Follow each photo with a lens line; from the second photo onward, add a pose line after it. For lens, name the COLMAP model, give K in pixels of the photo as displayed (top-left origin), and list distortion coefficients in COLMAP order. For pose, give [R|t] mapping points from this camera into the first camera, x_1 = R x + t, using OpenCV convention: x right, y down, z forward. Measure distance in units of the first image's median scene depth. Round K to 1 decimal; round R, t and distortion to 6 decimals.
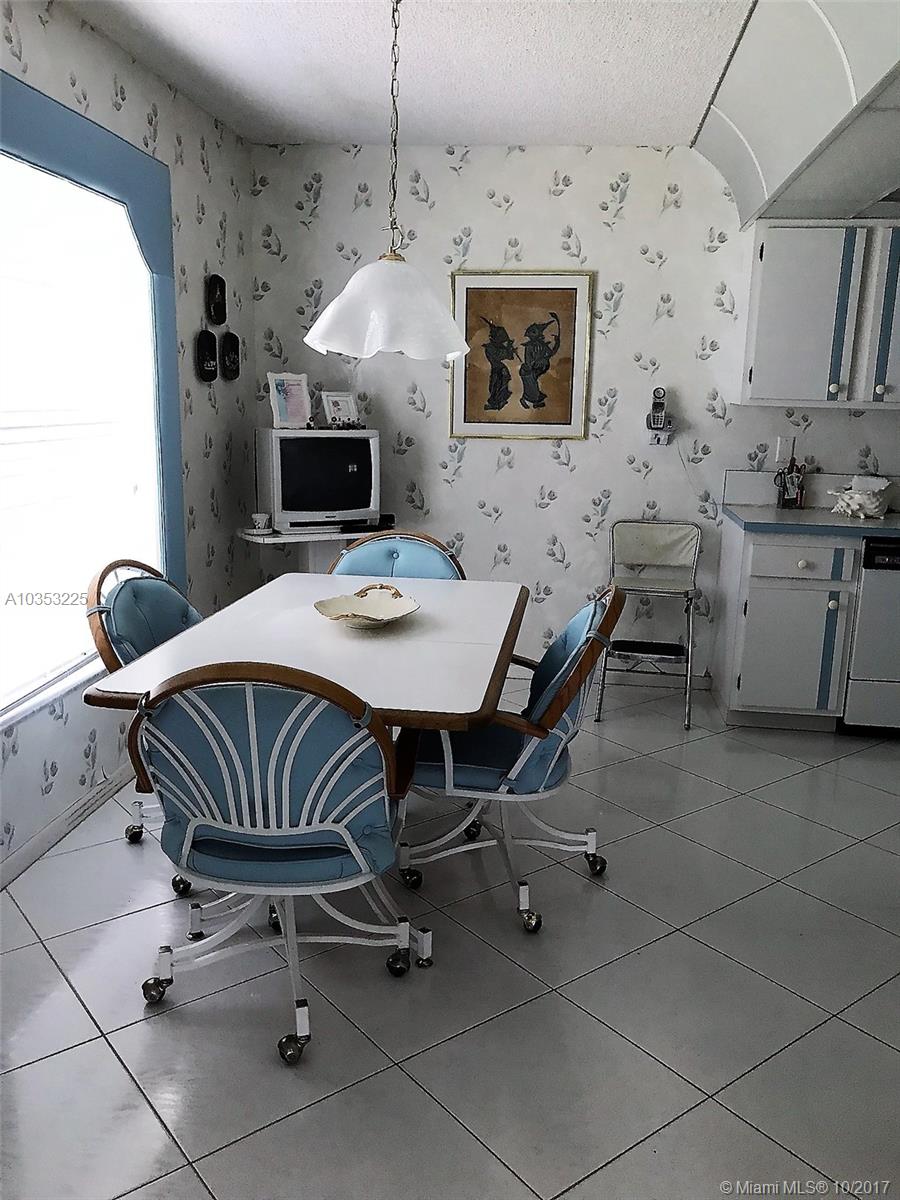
lens RADIAL K [[983.2, 0, 455.3], [0, 983.2, 602.8], [0, 0, 1]] dist [0.037236, -0.044251]
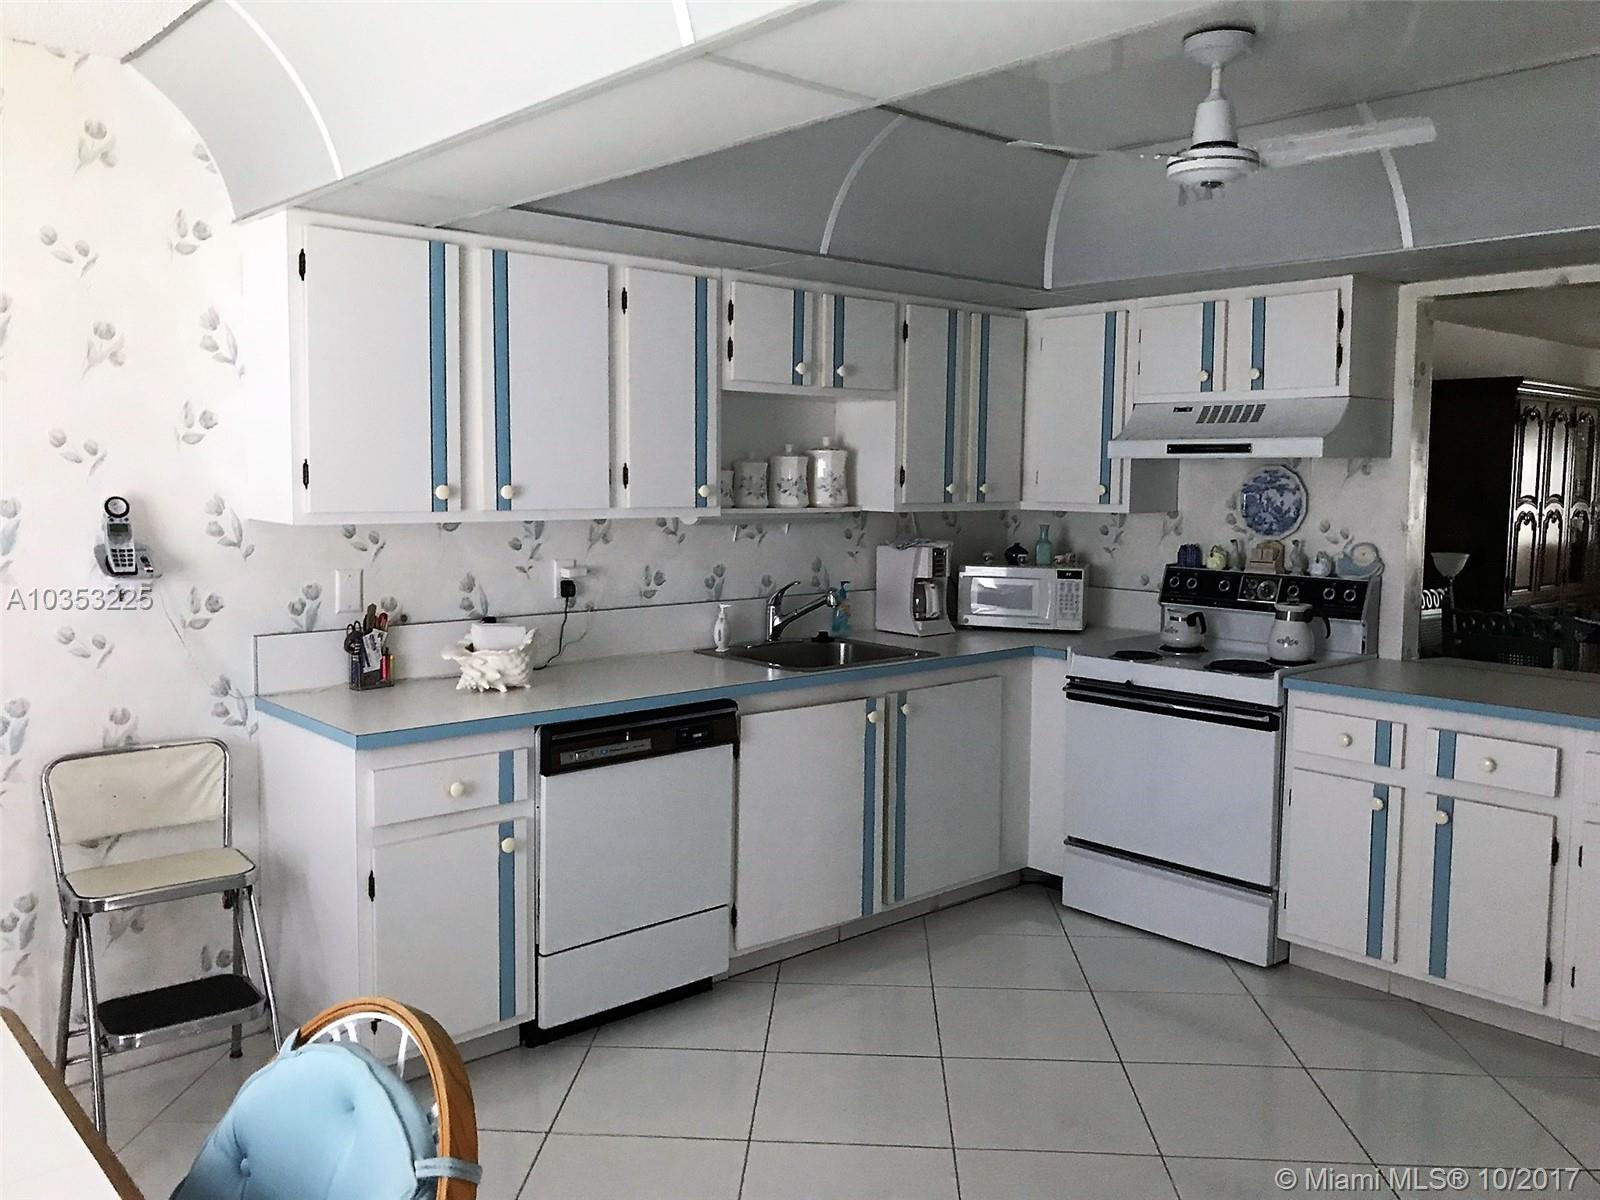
lens RADIAL K [[1310.9, 0, 789.9], [0, 1310.9, 591.5], [0, 0, 1]] dist [0.037236, -0.044251]
pose [[0.658896, -0.091614, 0.746634, -0.098276], [0.166045, 0.985787, -0.025574, -0.107105], [-0.733679, 0.140825, 0.664743, 0.329360]]
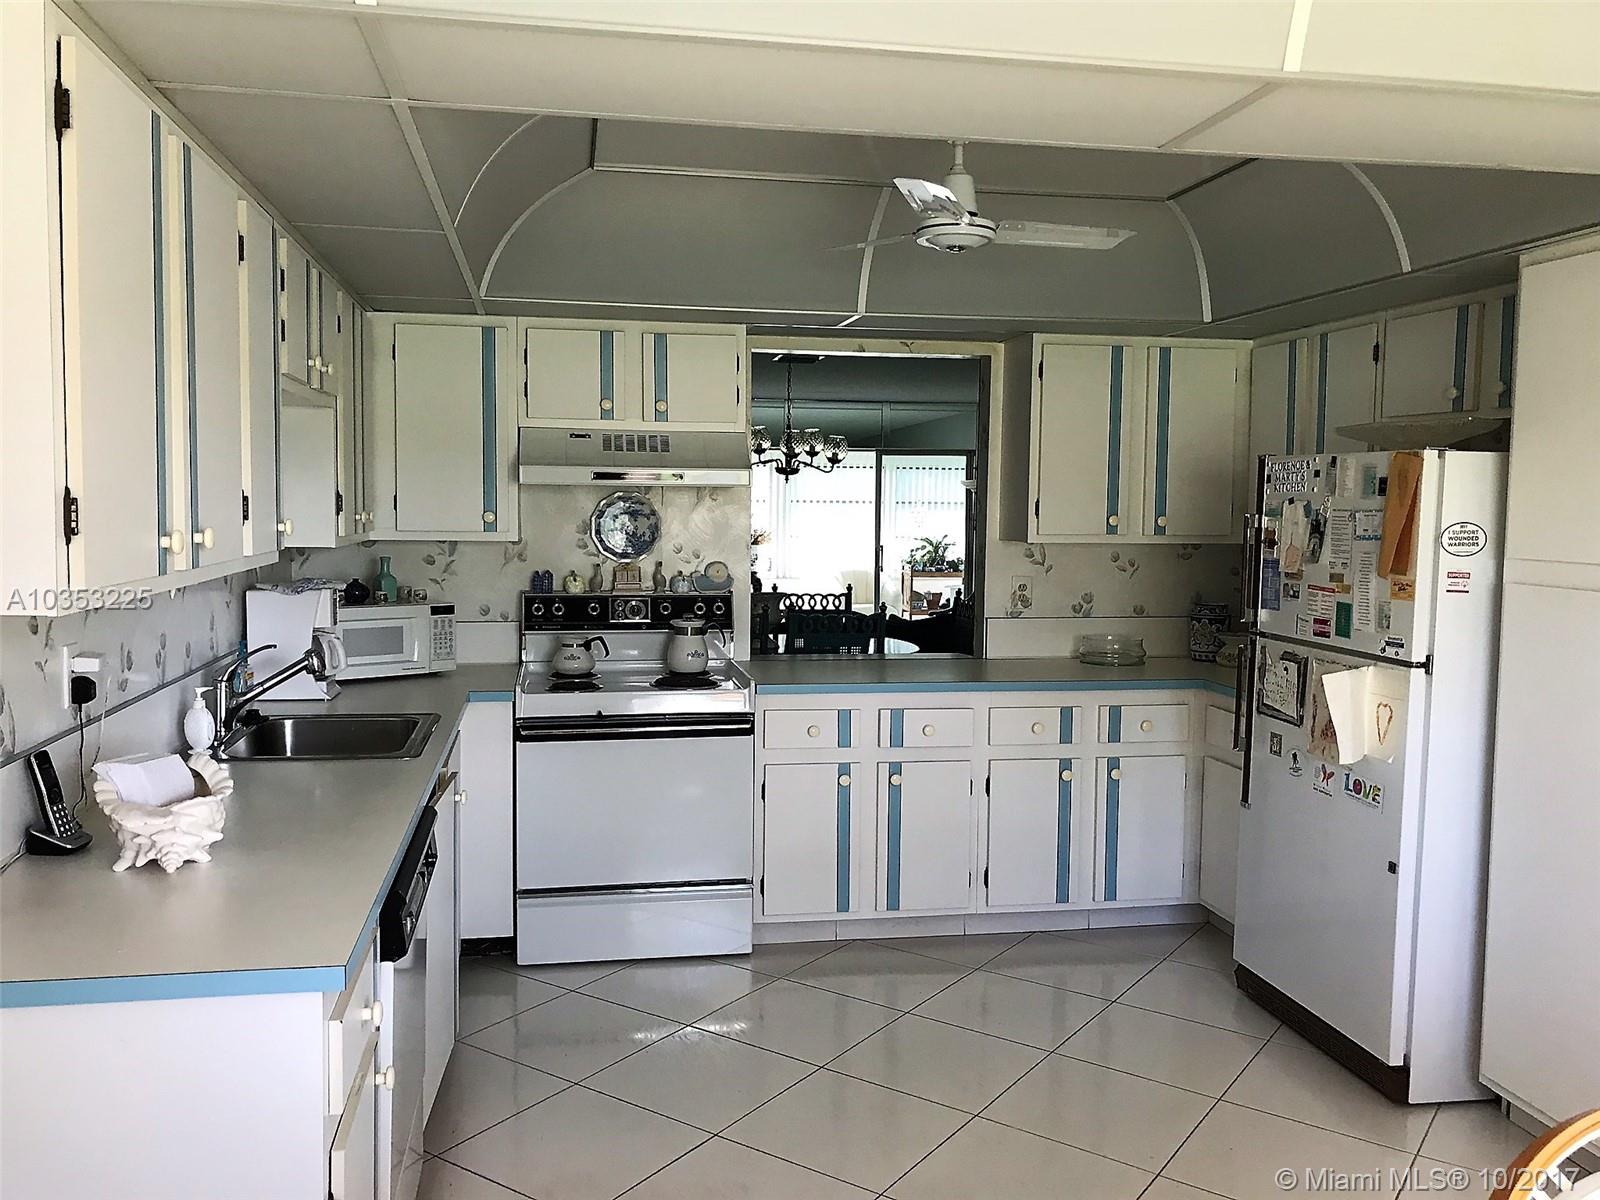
lens RADIAL K [[1310.9, 0, 787.9], [0, 1310.9, 595.0], [0, 0, 1]] dist [0.037236, -0.044251]
pose [[-0.297156, -0.101561, 0.949412, -0.153596], [0.179075, 0.970756, 0.159893, -0.254748], [-0.937886, 0.217529, -0.270279, 1.002639]]
